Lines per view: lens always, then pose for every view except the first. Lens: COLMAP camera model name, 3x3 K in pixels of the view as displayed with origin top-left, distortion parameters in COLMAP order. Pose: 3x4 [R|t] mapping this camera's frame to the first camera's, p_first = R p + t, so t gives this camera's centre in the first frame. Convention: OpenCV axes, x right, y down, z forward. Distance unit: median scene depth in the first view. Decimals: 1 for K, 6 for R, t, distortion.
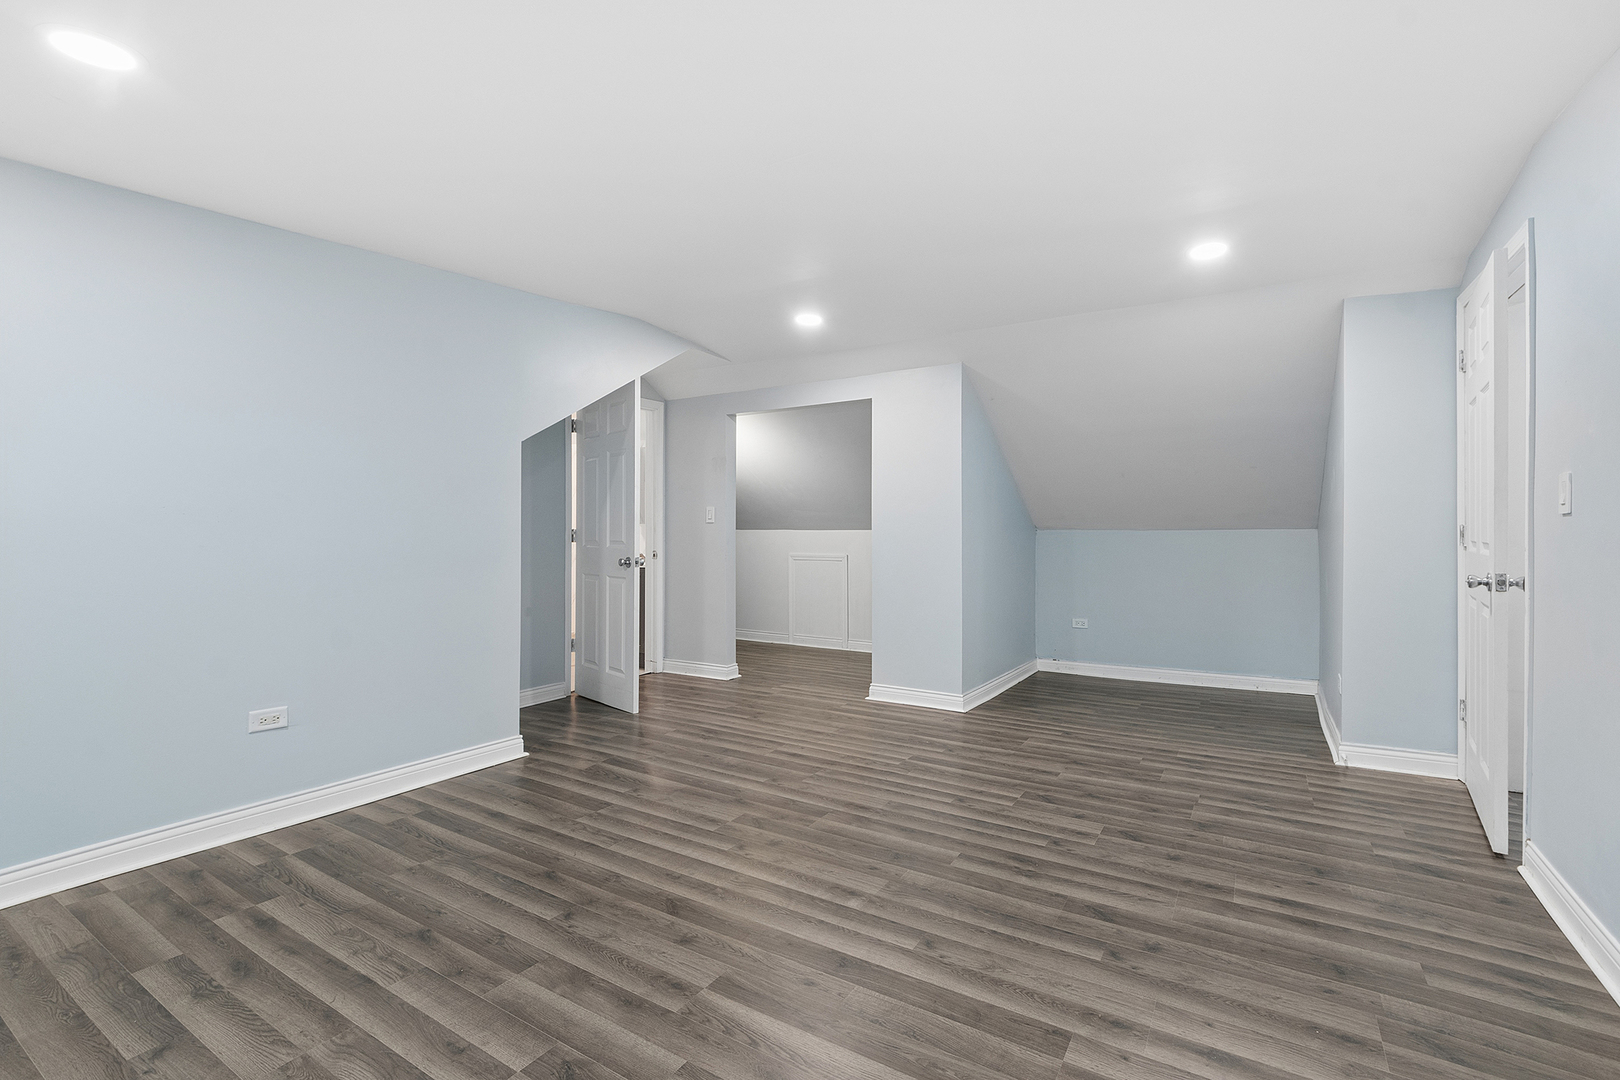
lens RADIAL K [[722.9, 0, 810.0], [0, 722.9, 540.0], [0, 0, 1]] dist [-0.000863, -0.000302]
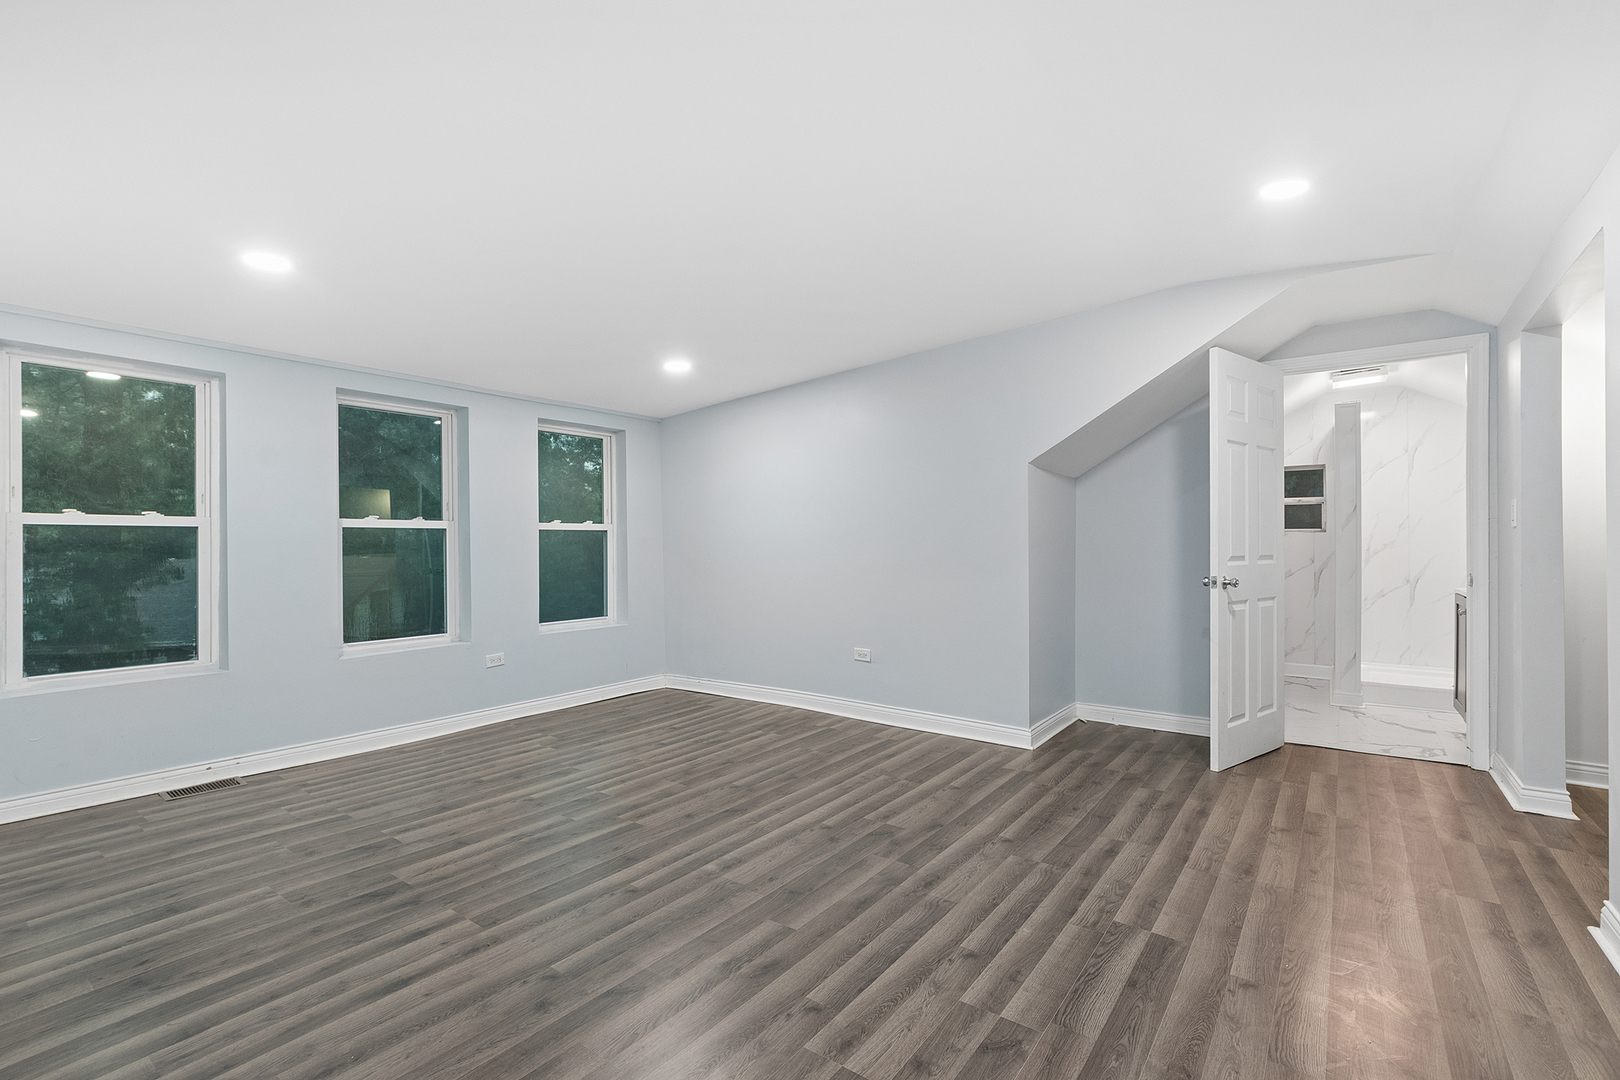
lens RADIAL K [[722.9, 0, 810.0], [0, 722.9, 540.0], [0, 0, 1]] dist [-0.000863, -0.000302]
pose [[-0.073778, -0.005772, -0.997258, 0.984193], [-0.010123, 0.999936, -0.005038, -0.013504], [0.997223, 0.009724, -0.073832, 1.011535]]
